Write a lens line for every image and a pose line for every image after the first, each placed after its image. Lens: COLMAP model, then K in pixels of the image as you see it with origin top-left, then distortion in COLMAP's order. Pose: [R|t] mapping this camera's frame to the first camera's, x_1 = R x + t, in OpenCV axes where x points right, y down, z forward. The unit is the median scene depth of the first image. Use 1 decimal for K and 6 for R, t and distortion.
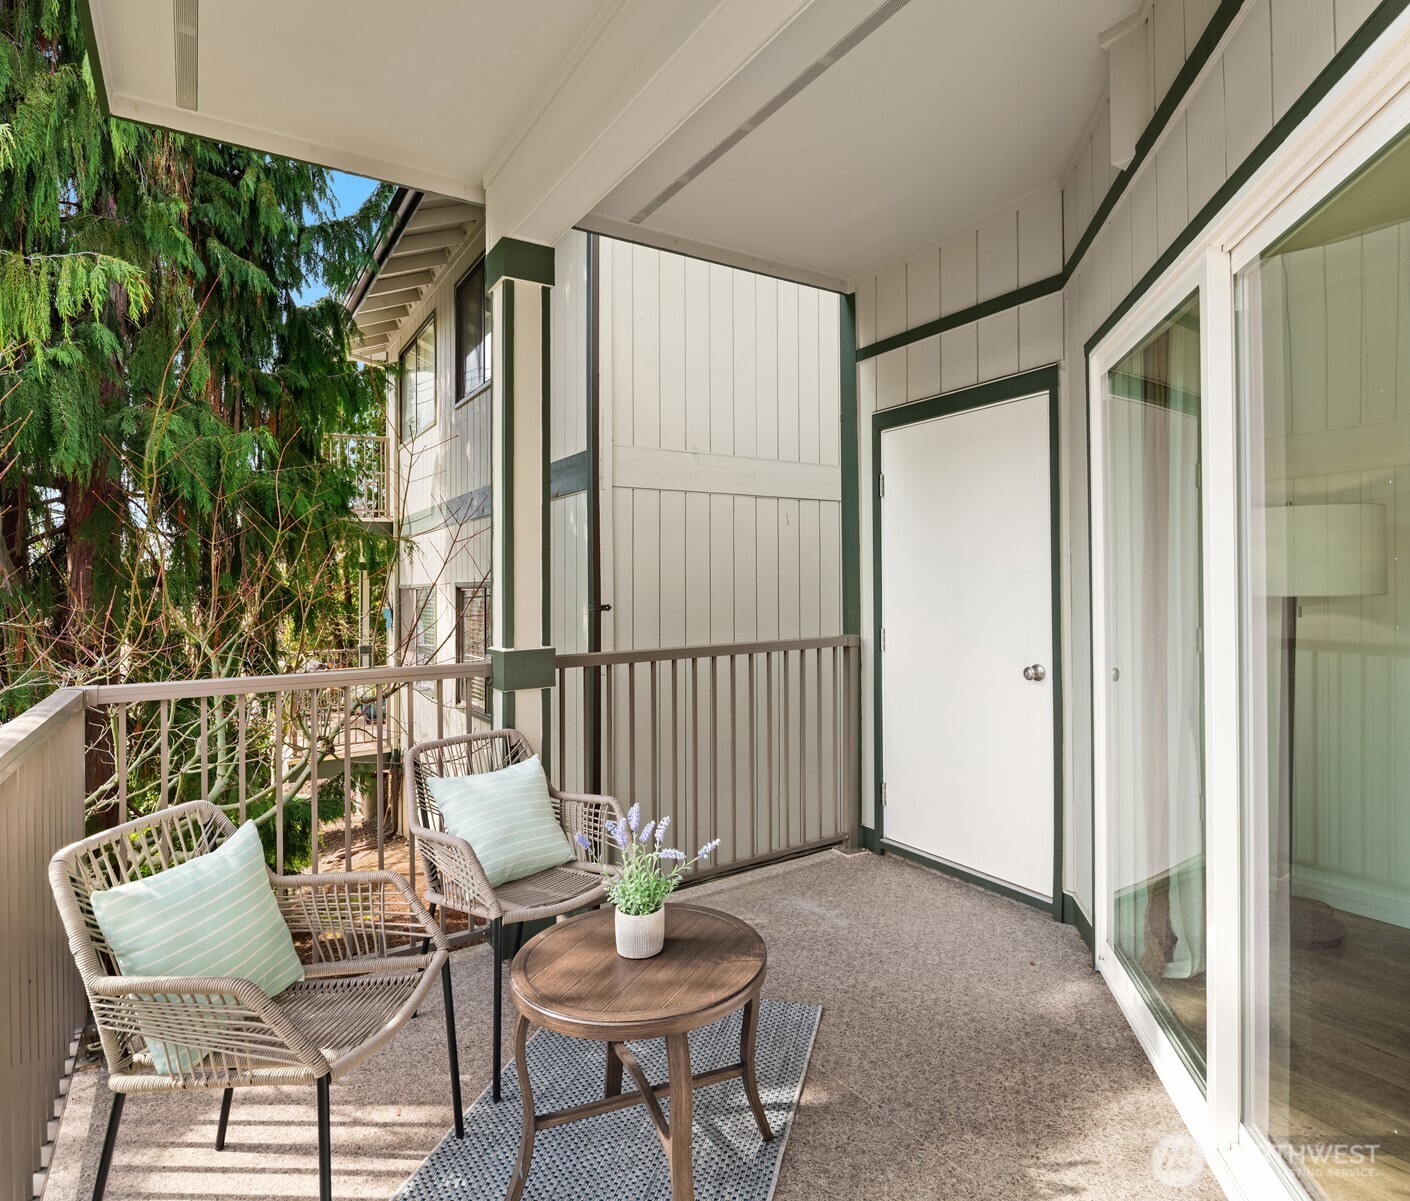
lens RADIAL K [[819.1, 0, 705.0], [0, 819.1, 600.5], [0, 0, 1]] dist [-0.000028, 0.000086]
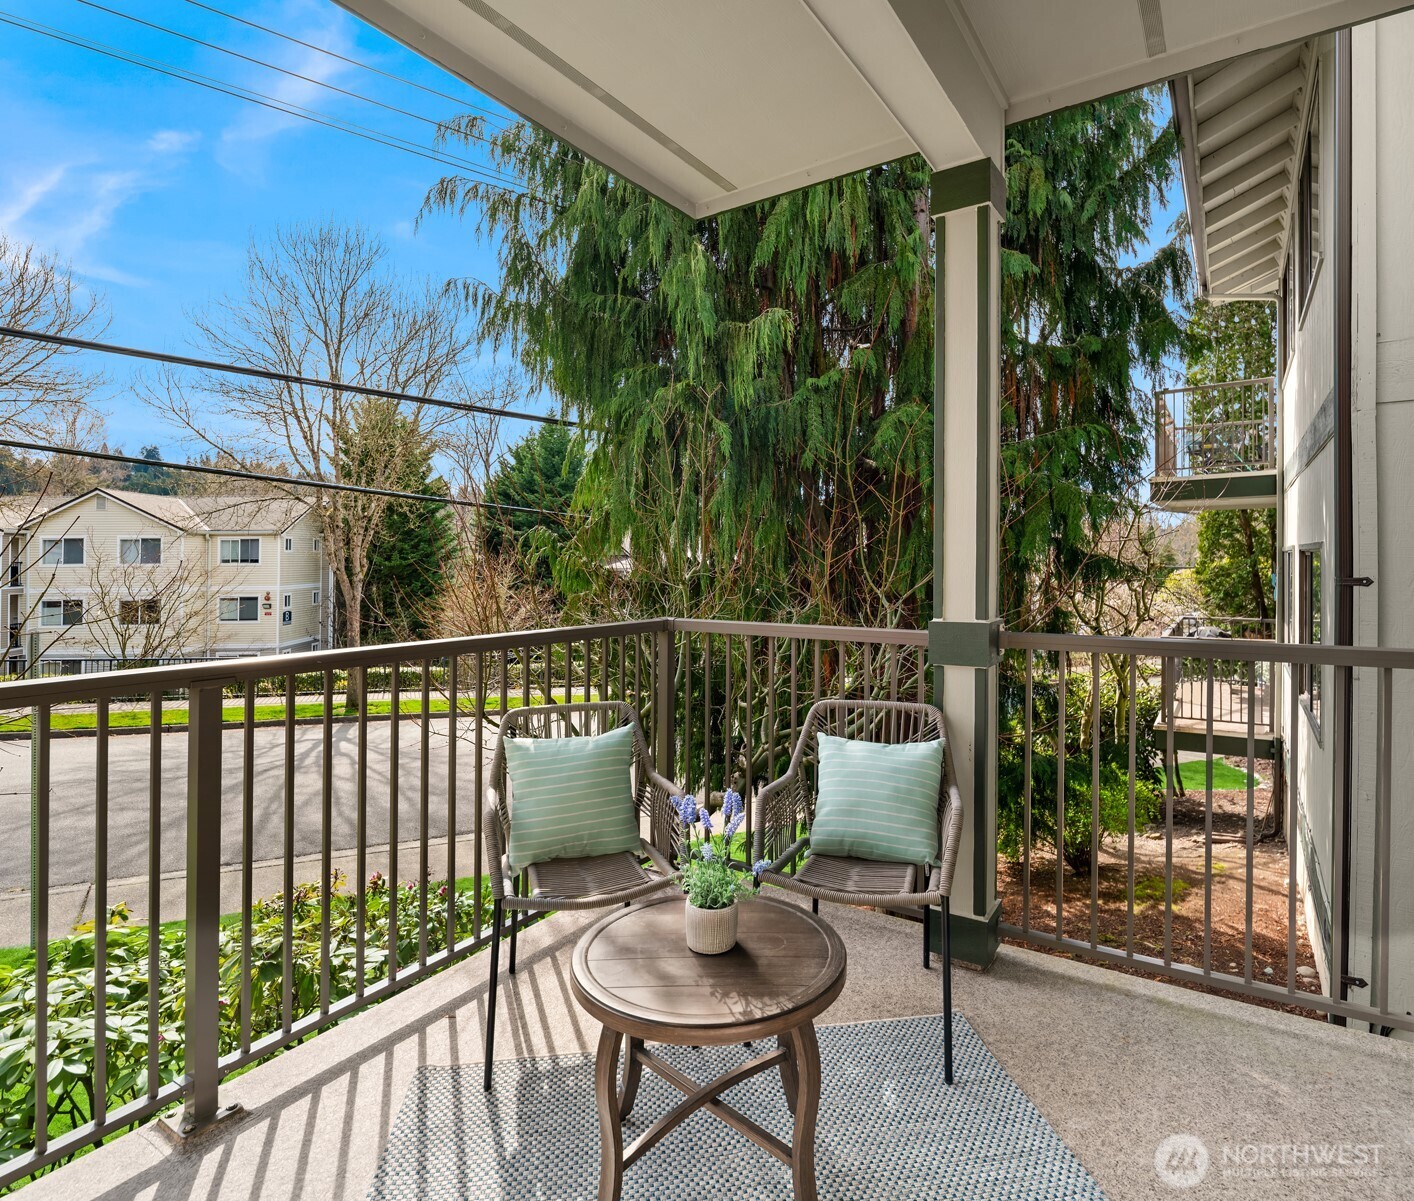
lens RADIAL K [[785.6, 0, 708.3], [0, 785.6, 562.2], [0, 0, 1]] dist [0.000238, 0.000107]
pose [[0.403678, 0.015811, -0.914765, 0.261674], [-0.015330, 0.999827, 0.010516, -0.006154], [0.914773, 0.009778, 0.403851, 0.230463]]
